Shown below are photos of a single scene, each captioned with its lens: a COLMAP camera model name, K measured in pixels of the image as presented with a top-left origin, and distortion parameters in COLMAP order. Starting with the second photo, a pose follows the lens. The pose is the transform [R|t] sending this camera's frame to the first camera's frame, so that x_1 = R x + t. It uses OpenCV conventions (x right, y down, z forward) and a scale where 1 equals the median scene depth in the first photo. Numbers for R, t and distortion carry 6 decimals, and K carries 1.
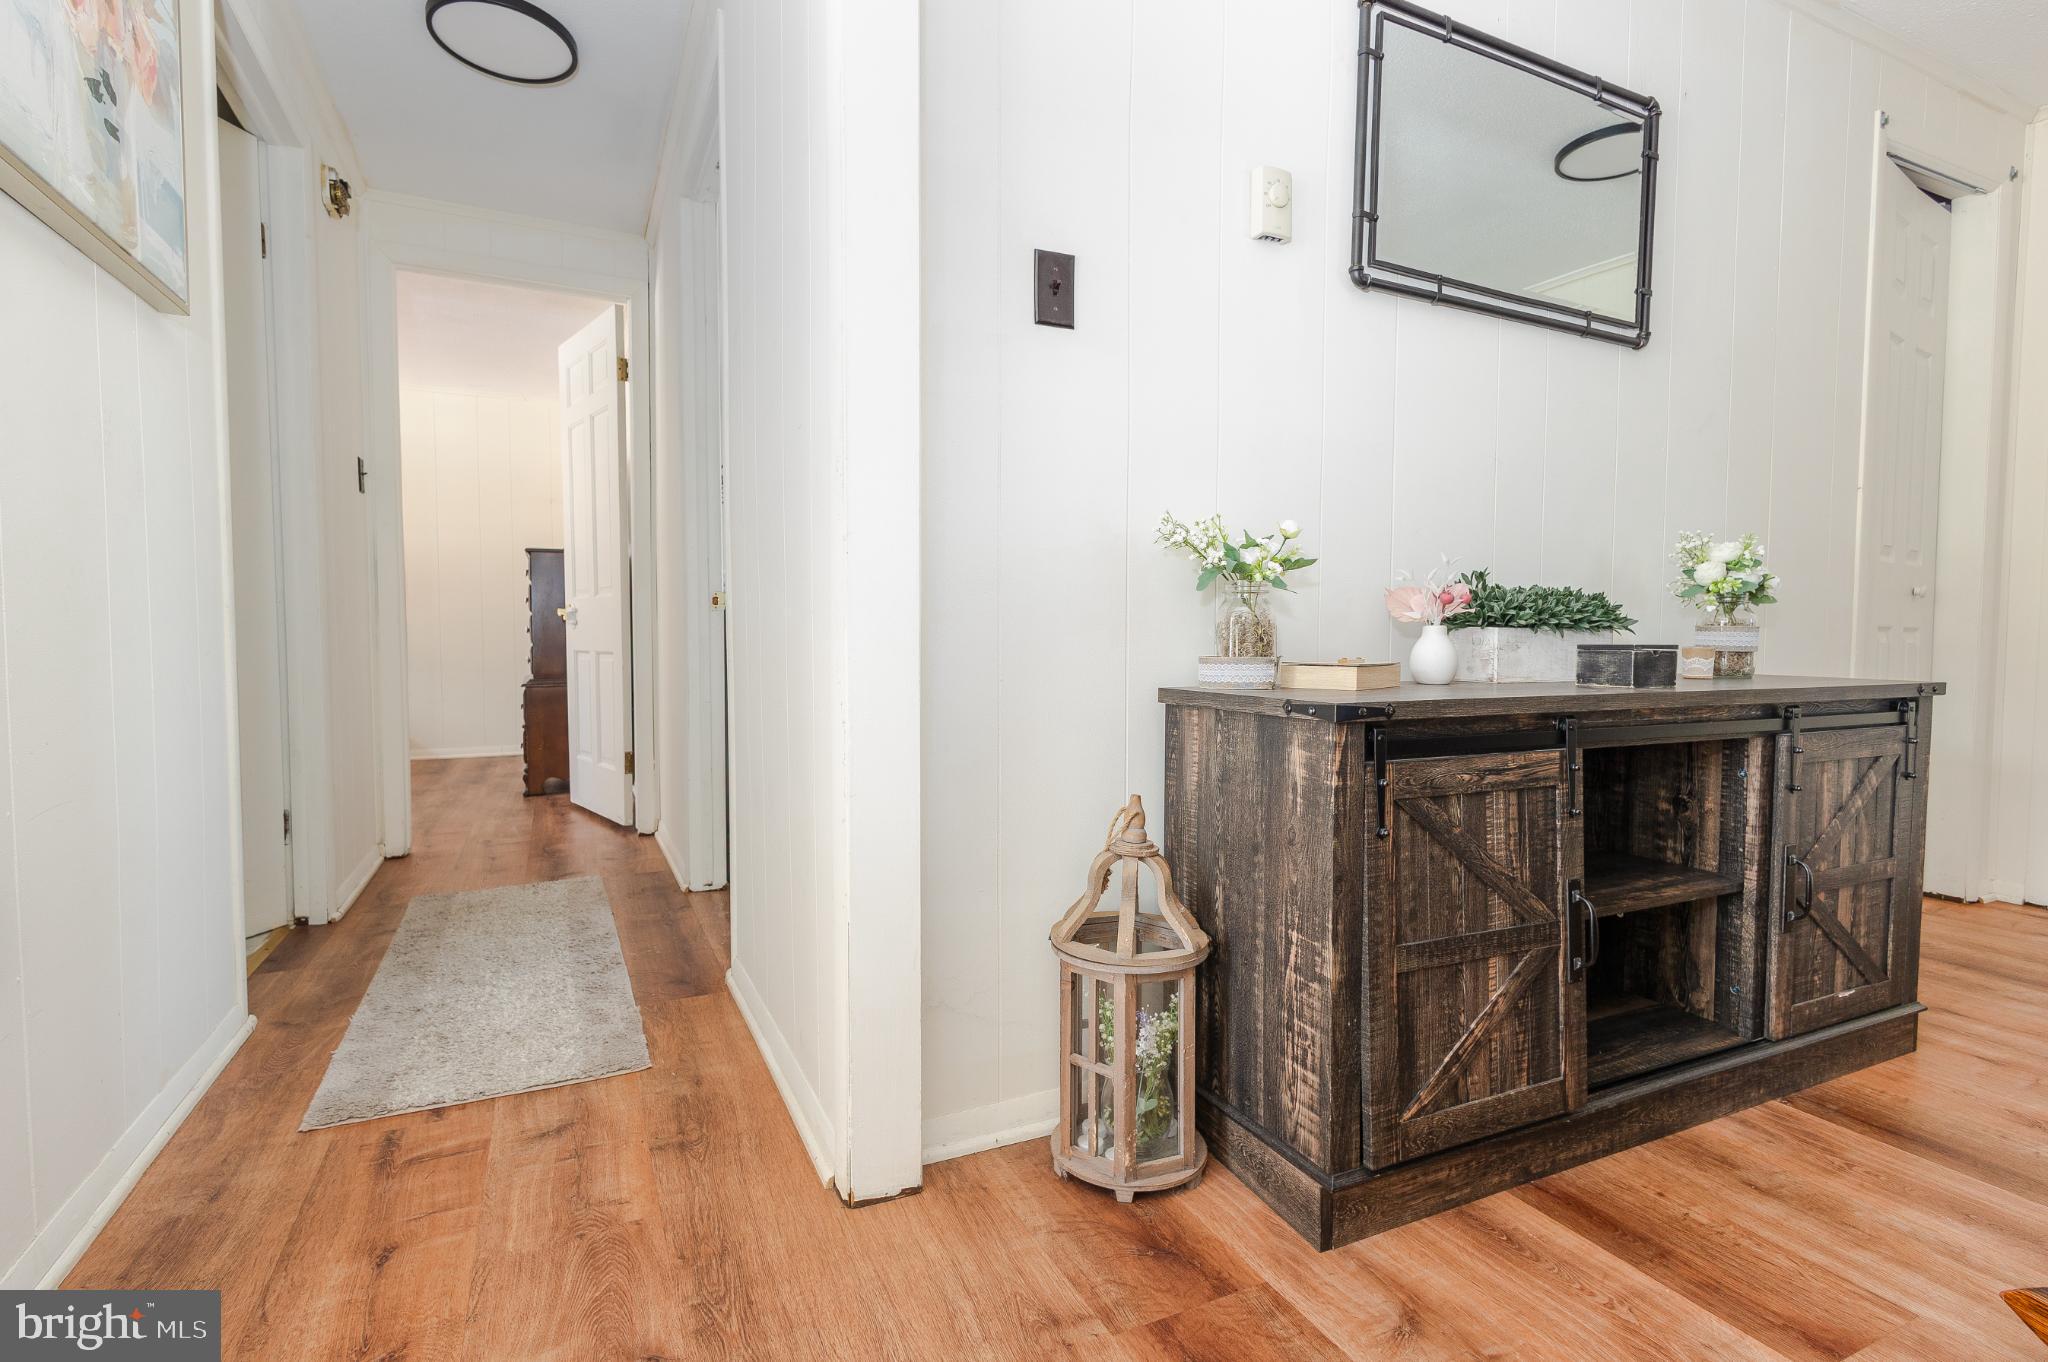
lens RADIAL K [[965.4, 0, 1034.4], [0, 965.4, 674.0], [0, 0, 1]] dist [0.014430, -0.003938]
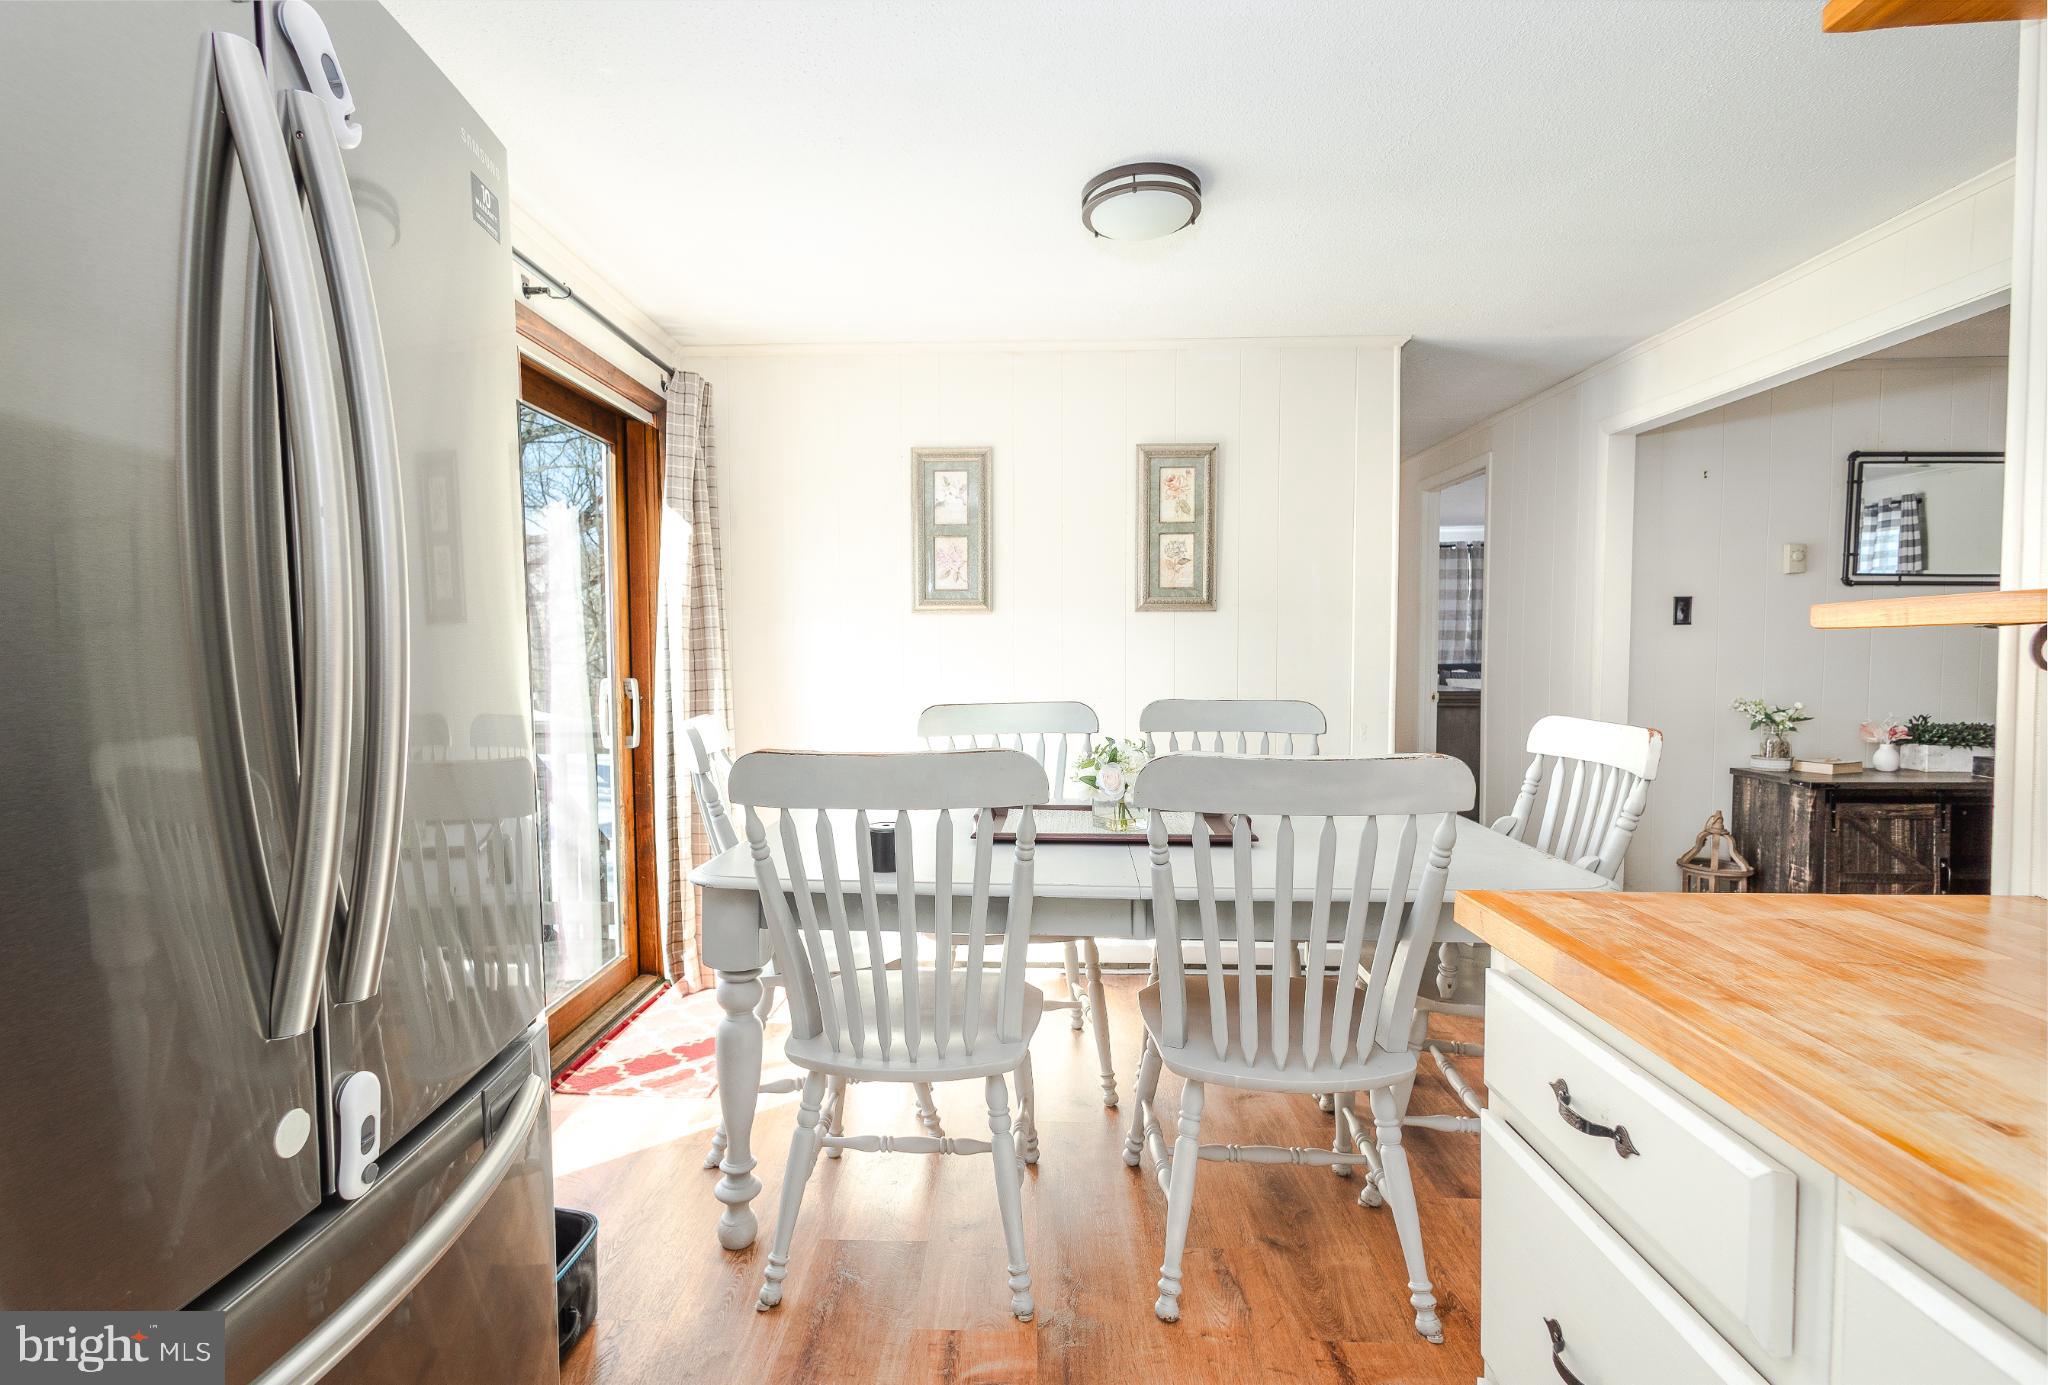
lens RADIAL K [[965.4, 0, 1007.2], [0, 965.4, 692.1], [0, 0, 1]] dist [0.014430, -0.003938]
pose [[0.883368, 0.013442, -0.468487, -0.360981], [-0.007799, 0.999872, 0.013982, -0.210727], [0.468615, -0.008697, 0.883360, -2.167040]]
